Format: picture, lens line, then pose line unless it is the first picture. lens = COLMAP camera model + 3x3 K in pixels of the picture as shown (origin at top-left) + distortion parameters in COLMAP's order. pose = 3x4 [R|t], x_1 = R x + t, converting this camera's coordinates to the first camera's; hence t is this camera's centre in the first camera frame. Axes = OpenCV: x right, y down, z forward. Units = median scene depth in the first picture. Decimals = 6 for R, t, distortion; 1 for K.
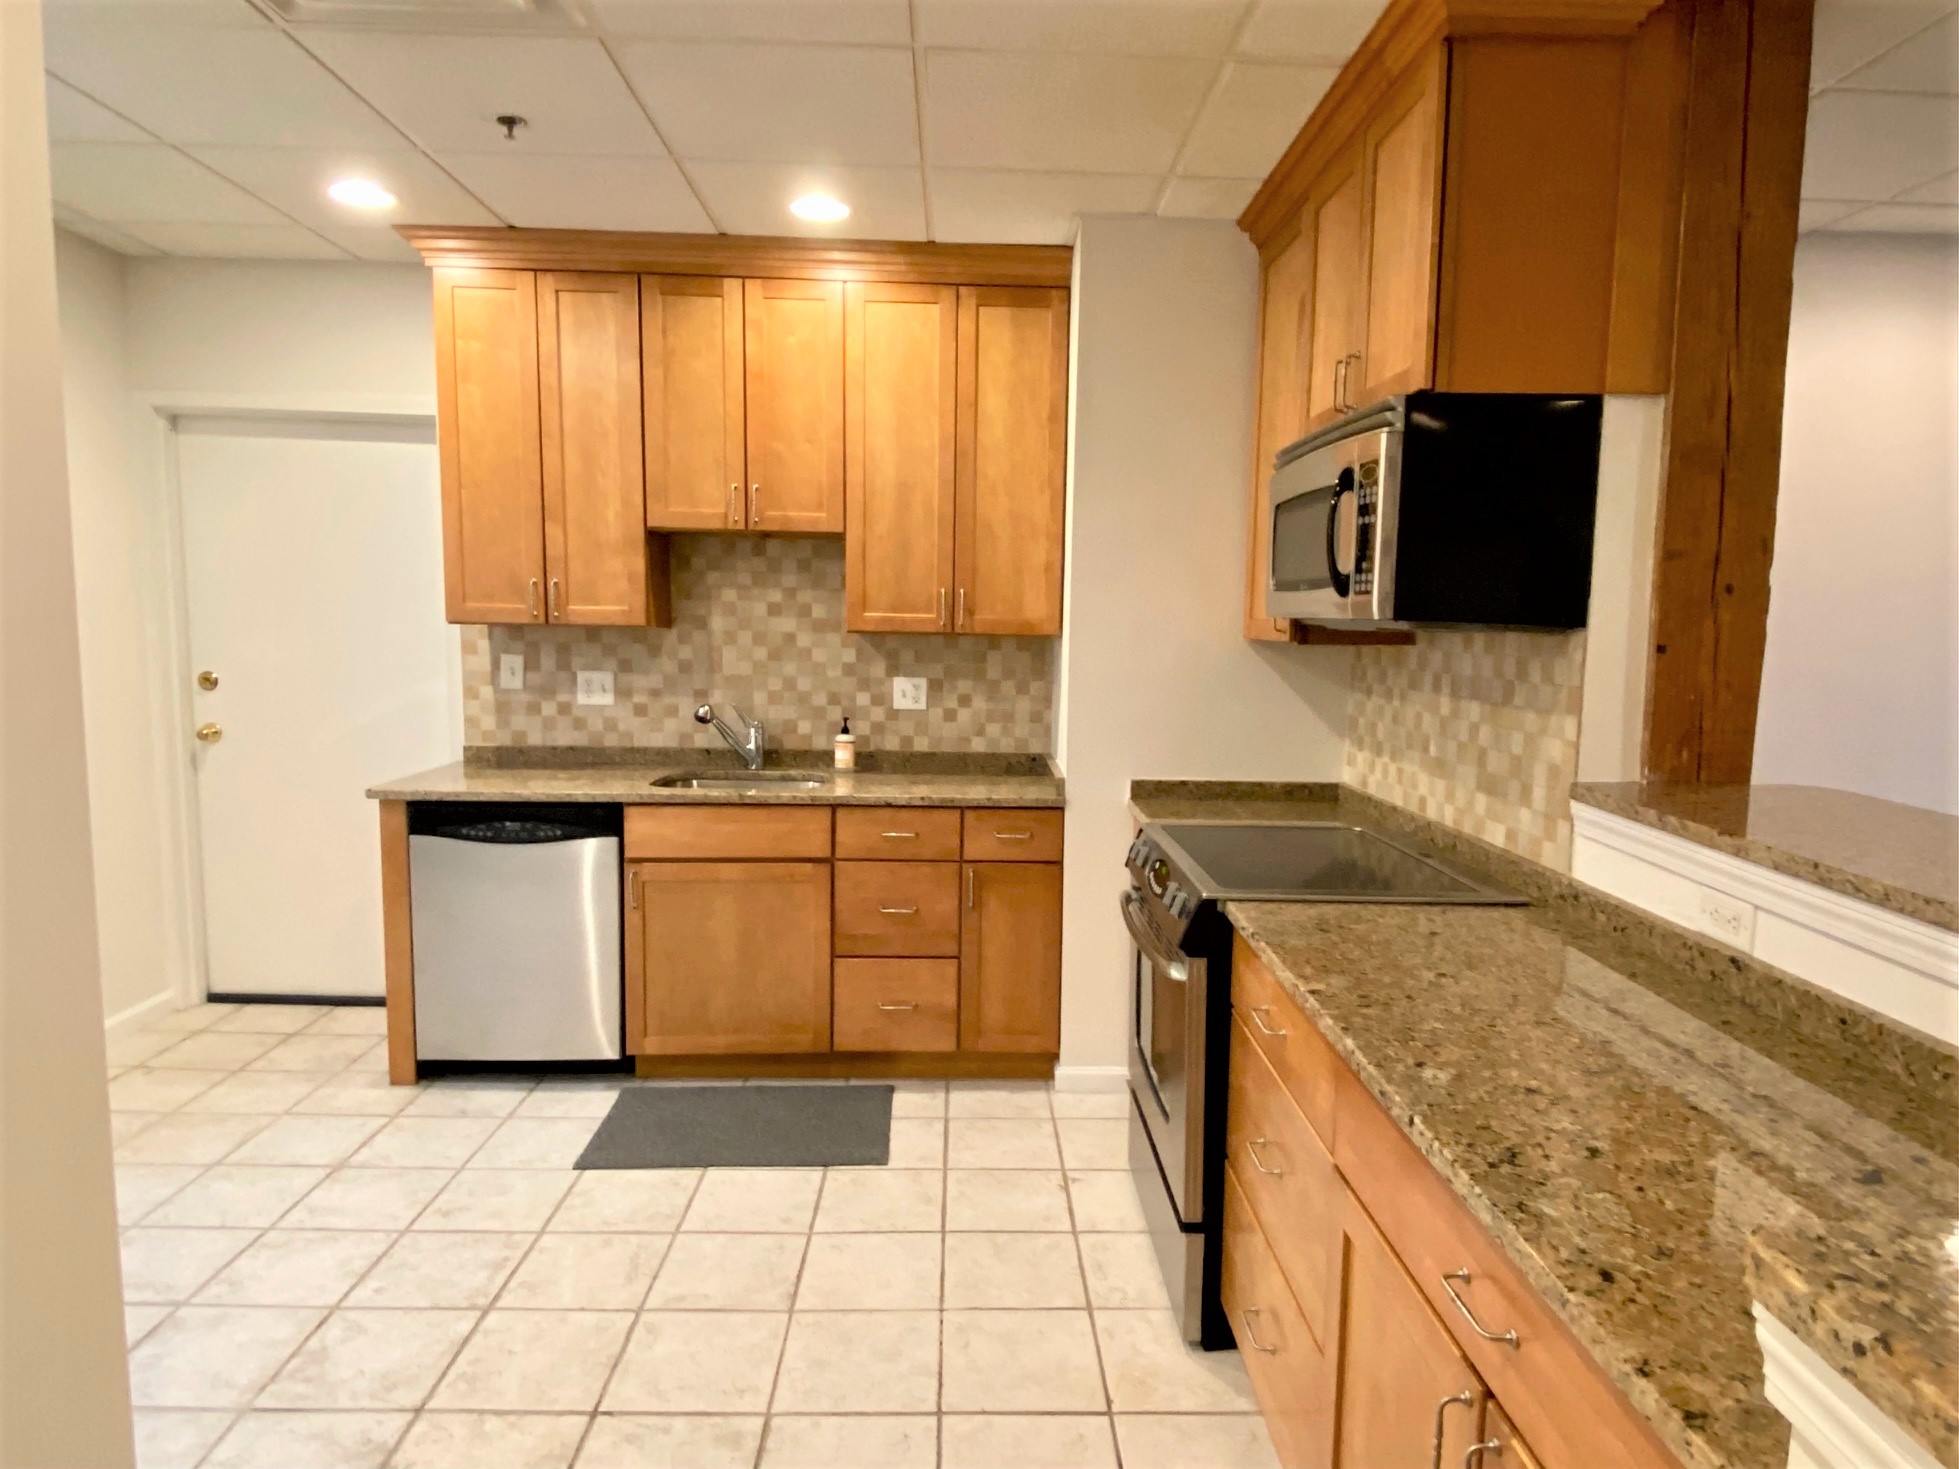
lens RADIAL K [[1170.9, 0, 979.5], [0, 1170.9, 734.5], [0, 0, 1]] dist [0.061229, -0.000507]
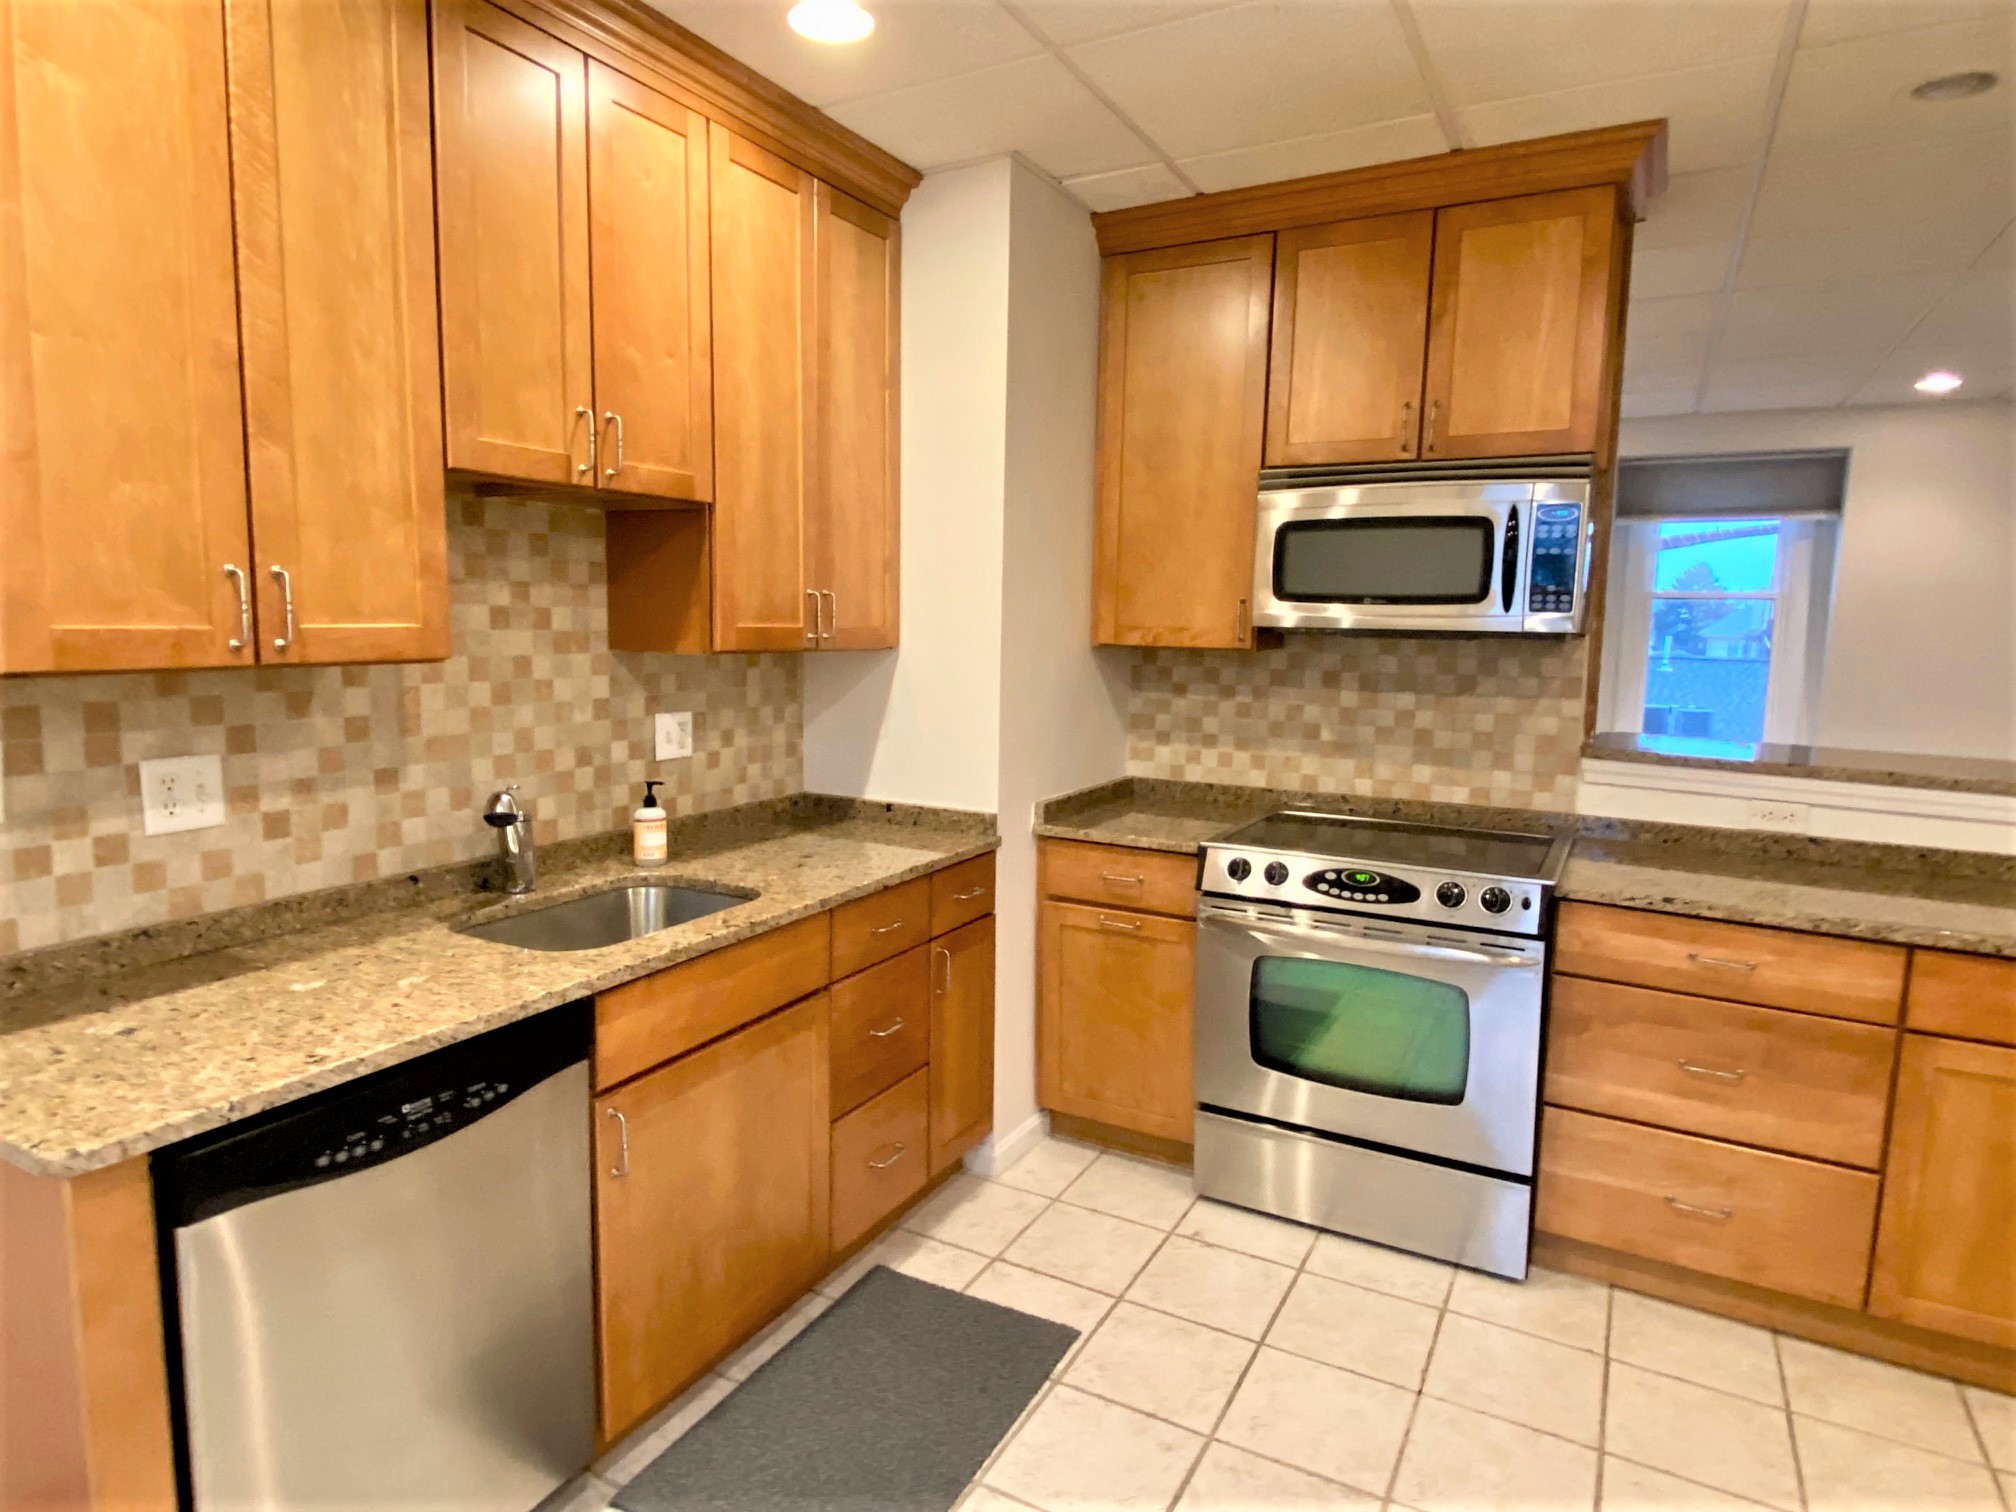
lens RADIAL K [[1187.3, 0, 1009.3], [0, 1187.3, 734.2], [0, 0, 1]] dist [0.057114, -0.037481]
pose [[0.492960, -0.101001, 0.864170, -0.574913], [0.080742, 0.994264, 0.070148, -0.069833], [-0.866297, 0.035195, 0.498287, 0.480883]]
